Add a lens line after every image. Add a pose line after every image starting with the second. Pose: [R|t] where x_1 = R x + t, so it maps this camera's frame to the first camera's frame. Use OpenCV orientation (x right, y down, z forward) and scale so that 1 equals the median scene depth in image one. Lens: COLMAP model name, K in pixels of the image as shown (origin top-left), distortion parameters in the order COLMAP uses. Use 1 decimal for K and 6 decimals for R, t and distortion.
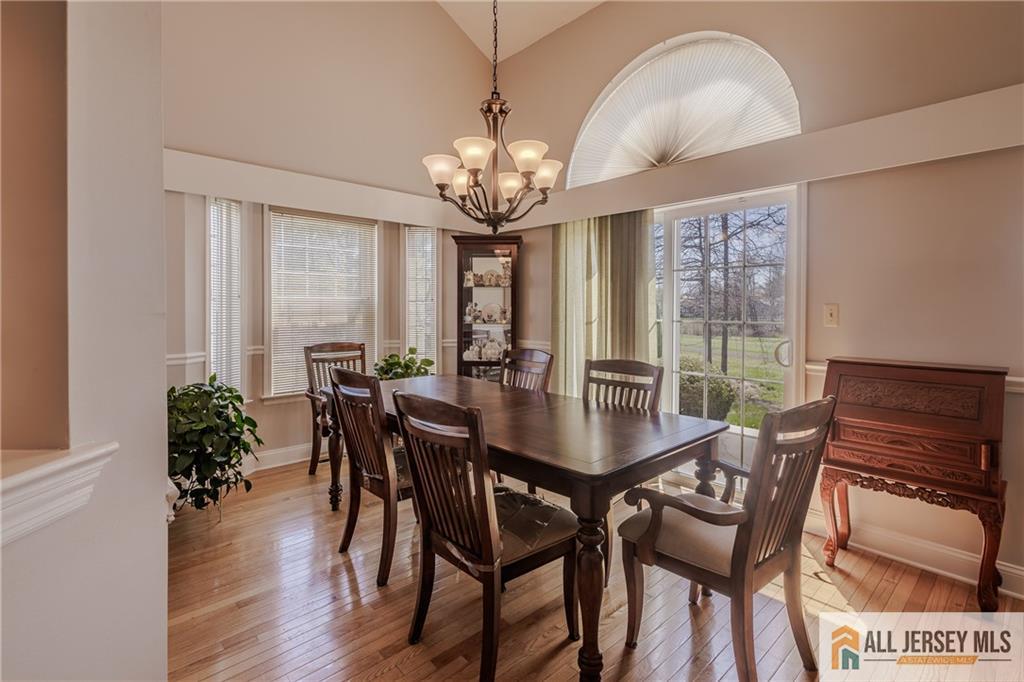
lens RADIAL K [[478.5, 0, 515.8], [0, 478.5, 319.2], [0, 0, 1]] dist [0.010230, -0.001797]
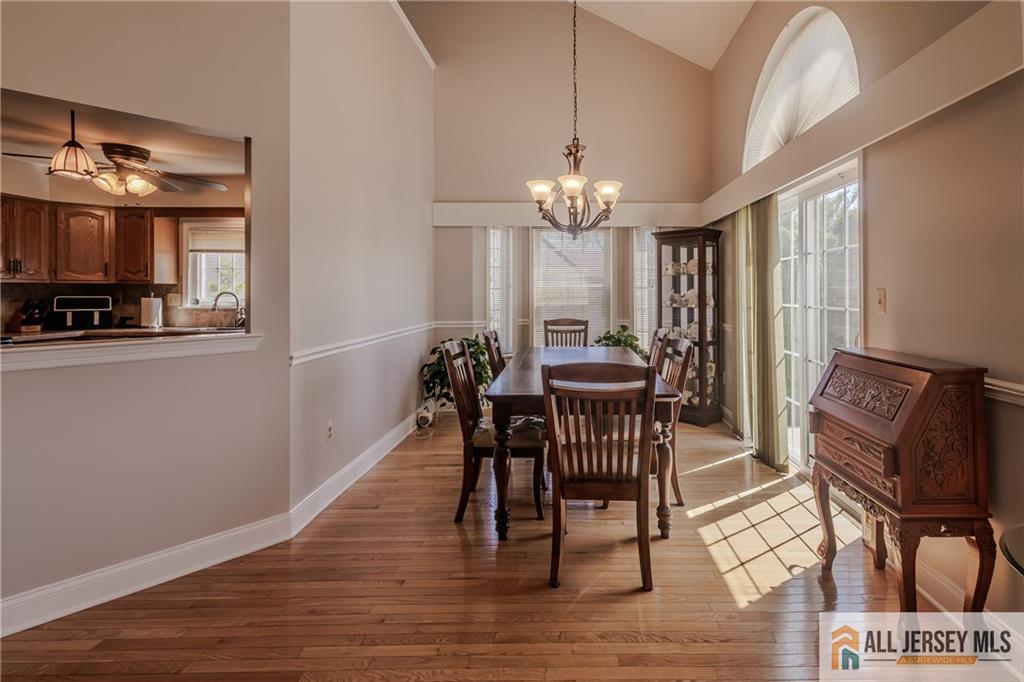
lens RADIAL K [[478.5, 0, 572.0], [0, 478.5, 289.5], [0, 0, 1]] dist [0.010230, -0.001797]
pose [[0.752850, -0.008068, -0.658143, 0.753175], [-0.011760, 0.999600, -0.025706, -0.000211], [0.658087, 0.027093, 0.752454, -0.034829]]
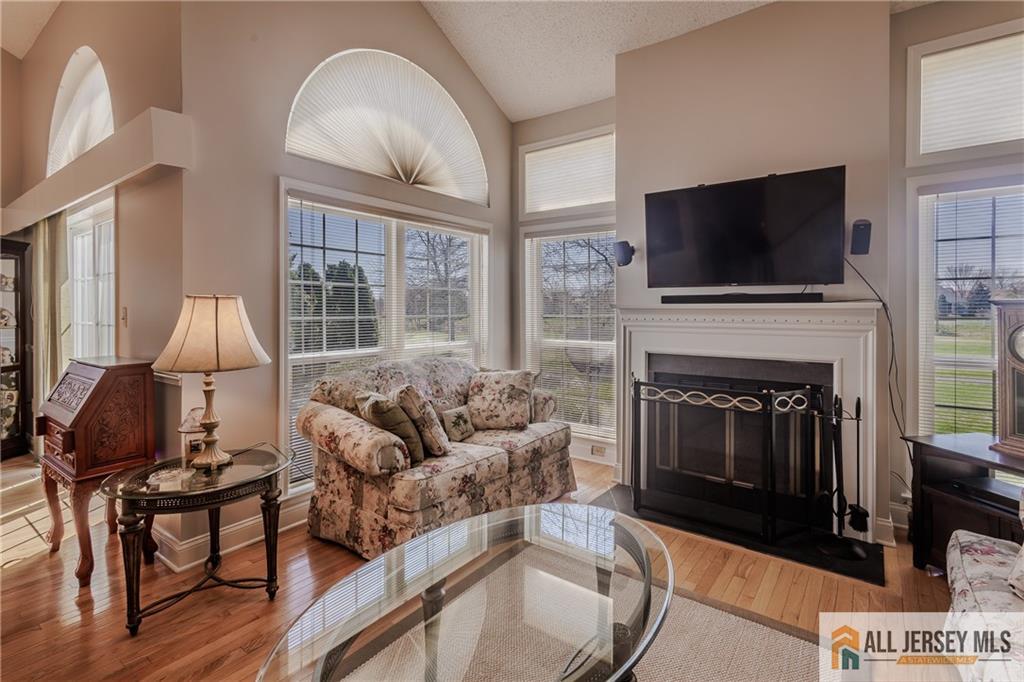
lens RADIAL K [[478.5, 0, 513.5], [0, 478.5, 311.8], [0, 0, 1]] dist [0.010230, -0.001797]
pose [[0.976528, -0.004914, 0.215336, 1.213512], [0.009683, 0.999731, -0.021098, 0.009634], [-0.215175, 0.022688, 0.976312, -0.244698]]
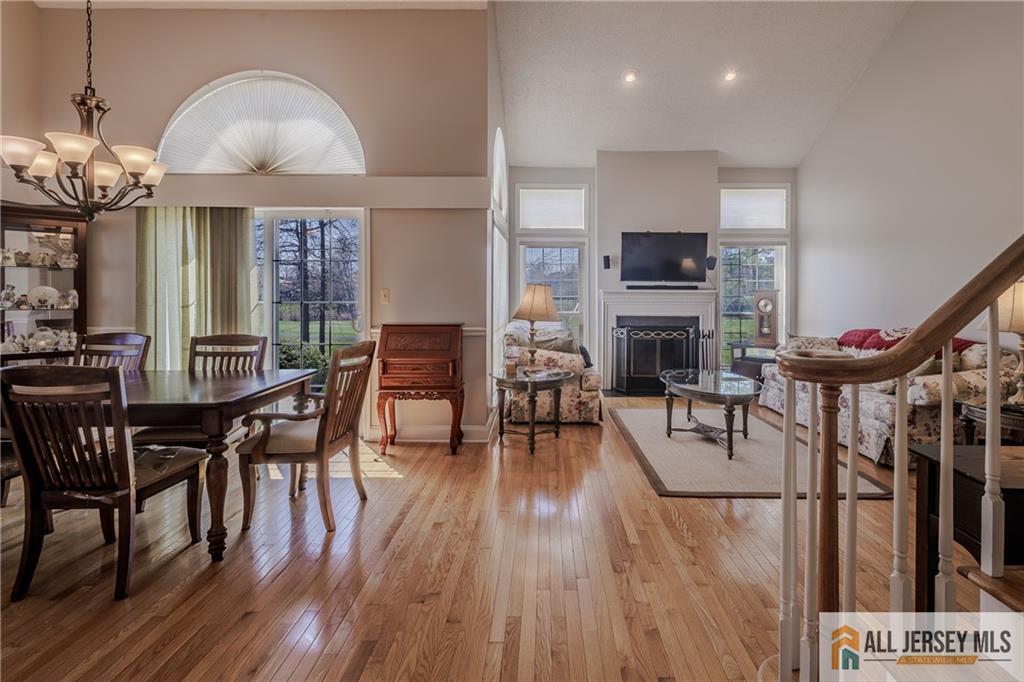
lens RADIAL K [[478.5, 0, 540.8], [0, 478.5, 294.0], [0, 0, 1]] dist [0.010230, -0.001797]
pose [[0.670157, -0.001679, 0.742218, -0.147409], [0.016550, 0.999783, -0.012682, 0.011145], [-0.742035, 0.020783, 0.670039, -0.392098]]
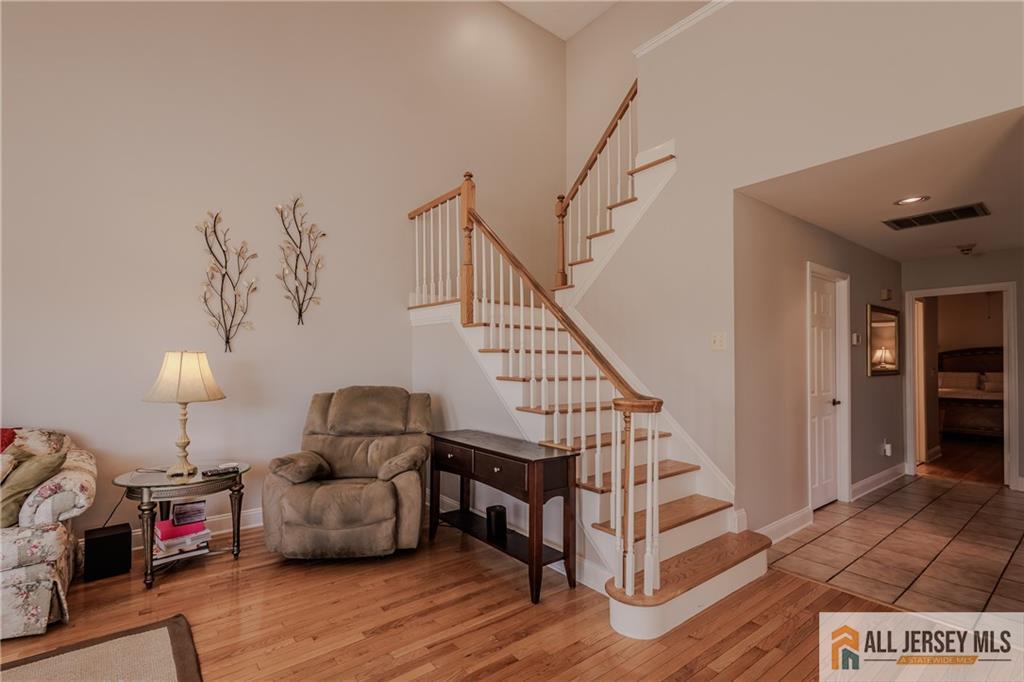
lens RADIAL K [[478.5, 0, 525.5], [0, 478.5, 349.9], [0, 0, 1]] dist [0.010230, -0.001797]
pose [[-0.999031, -0.000002, 0.044009, 0.529156], [0.000099, 0.999997, 0.002296, -0.016748], [-0.044009, 0.002298, -0.999029, 0.563551]]
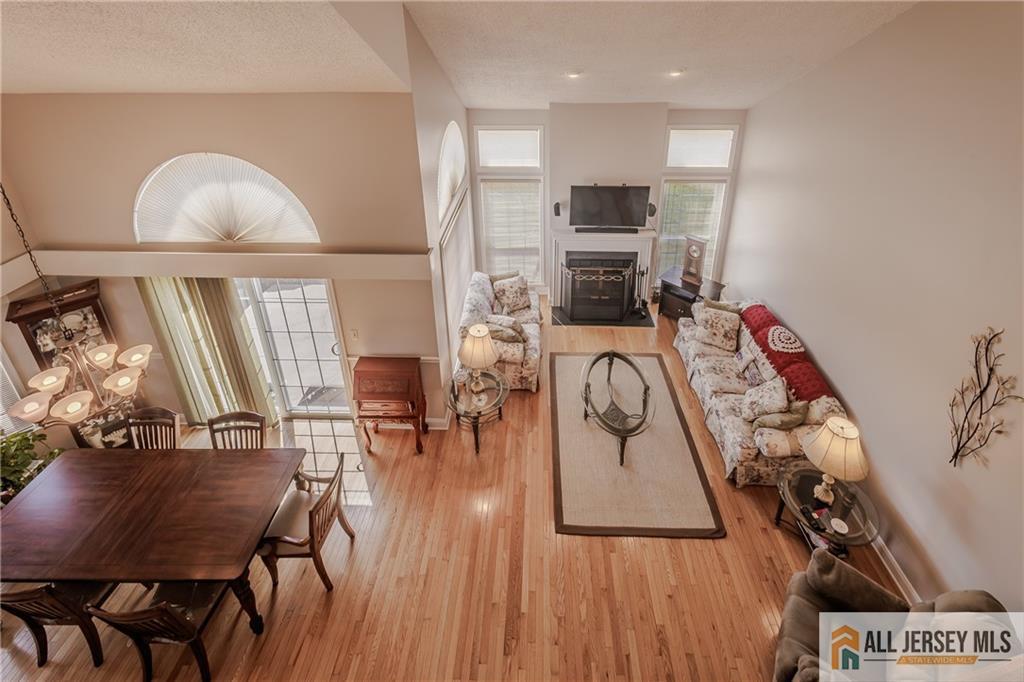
lens RADIAL K [[453.6, 0, 527.4], [0, 453.6, 184.0], [0, 0, 1]] dist [0.008268, -0.002736]
pose [[0.683915, -0.255371, 0.683407, 0.046893], [0.028626, 0.945409, 0.324626, -1.080516], [-0.729000, -0.202453, 0.653890, -0.524964]]
